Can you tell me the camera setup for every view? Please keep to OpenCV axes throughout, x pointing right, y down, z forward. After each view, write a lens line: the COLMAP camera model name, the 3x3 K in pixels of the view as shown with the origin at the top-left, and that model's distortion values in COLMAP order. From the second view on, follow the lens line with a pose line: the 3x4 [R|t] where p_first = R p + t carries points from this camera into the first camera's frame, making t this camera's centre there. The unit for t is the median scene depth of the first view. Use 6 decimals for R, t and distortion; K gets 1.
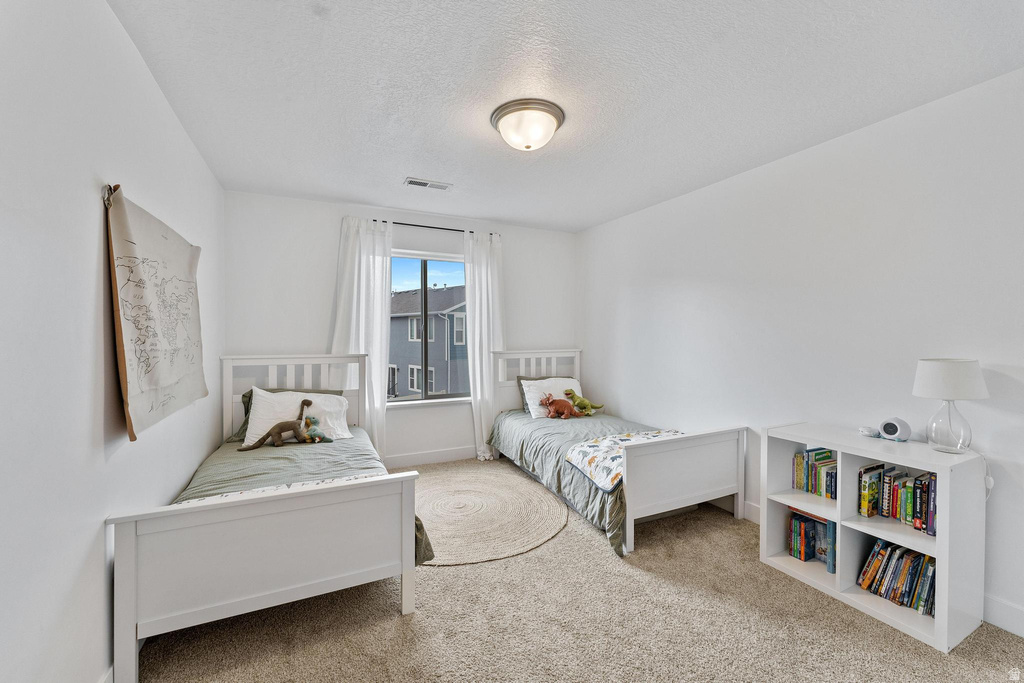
lens RADIAL K [[408.7, 0, 512.6], [0, 408.7, 342.9], [0, 0, 1]] dist [0.000500, -0.000189]
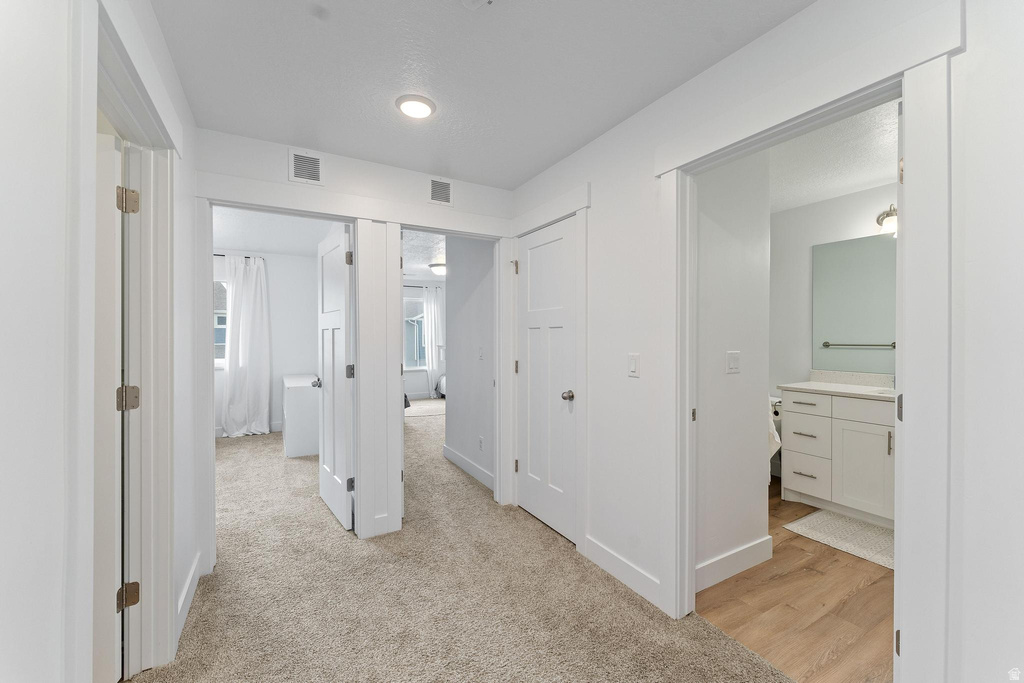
lens RADIAL K [[408.7, 0, 512.6], [0, 408.7, 342.9], [0, 0, 1]] dist [0.000500, -0.000189]
pose [[0.997479, -0.004193, 0.070842, 0.182429], [0.004493, 0.999982, -0.004076, 0.019229], [-0.070823, 0.004384, 0.997479, -1.074003]]
